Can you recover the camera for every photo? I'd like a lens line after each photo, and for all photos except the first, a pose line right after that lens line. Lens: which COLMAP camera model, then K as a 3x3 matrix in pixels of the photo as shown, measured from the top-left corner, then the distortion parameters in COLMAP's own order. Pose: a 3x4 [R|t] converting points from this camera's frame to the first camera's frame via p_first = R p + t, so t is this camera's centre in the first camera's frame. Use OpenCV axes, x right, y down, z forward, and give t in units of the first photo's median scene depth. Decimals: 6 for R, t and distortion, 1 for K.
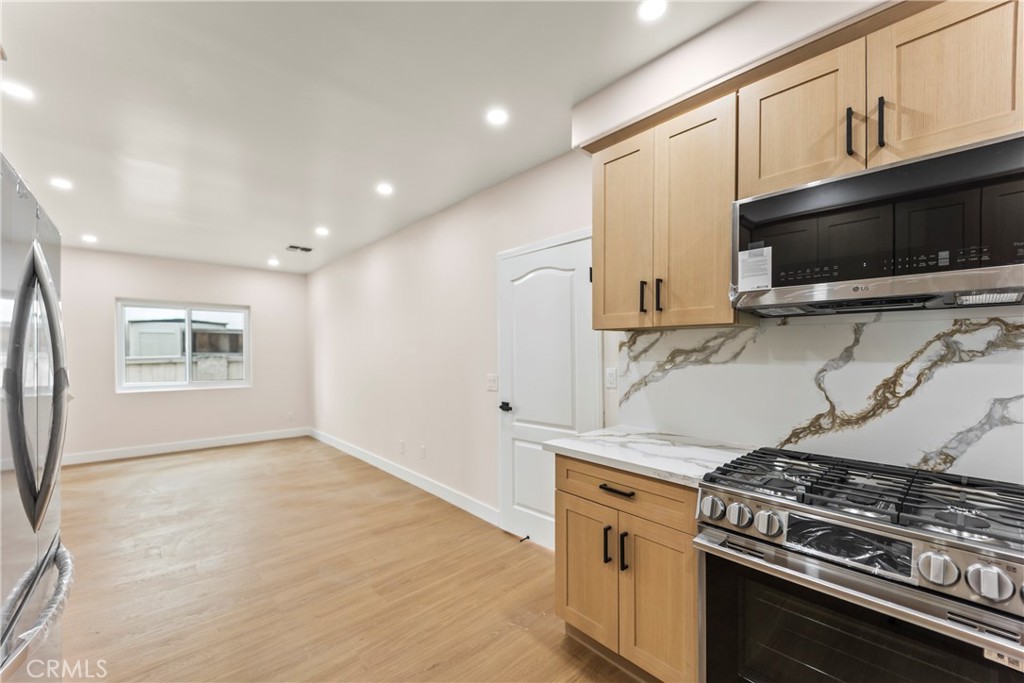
lens RADIAL K [[414.6, 0, 508.9], [0, 414.6, 351.8], [0, 0, 1]] dist [0.000343, -0.000068]
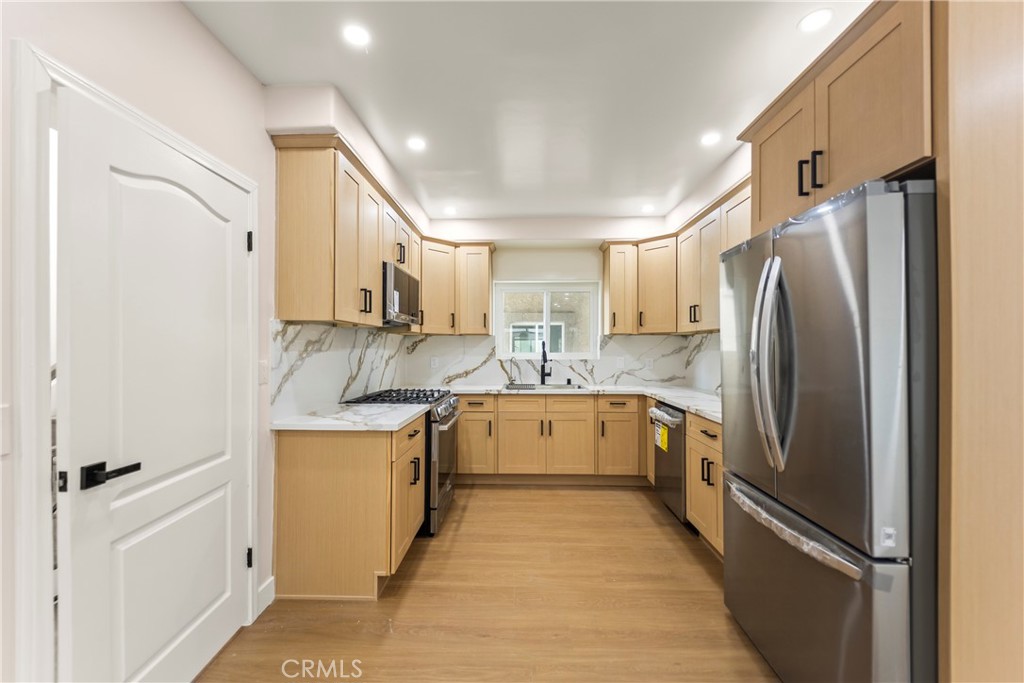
lens RADIAL K [[413.1, 0, 504.3], [0, 413.1, 344.0], [0, 0, 1]] dist [0.003659, 0.000116]
pose [[-0.715835, 0.003287, 0.698261, -0.757621], [-0.003794, 0.999956, -0.008597, 0.011854], [-0.698259, -0.008803, -0.715791, 1.359196]]
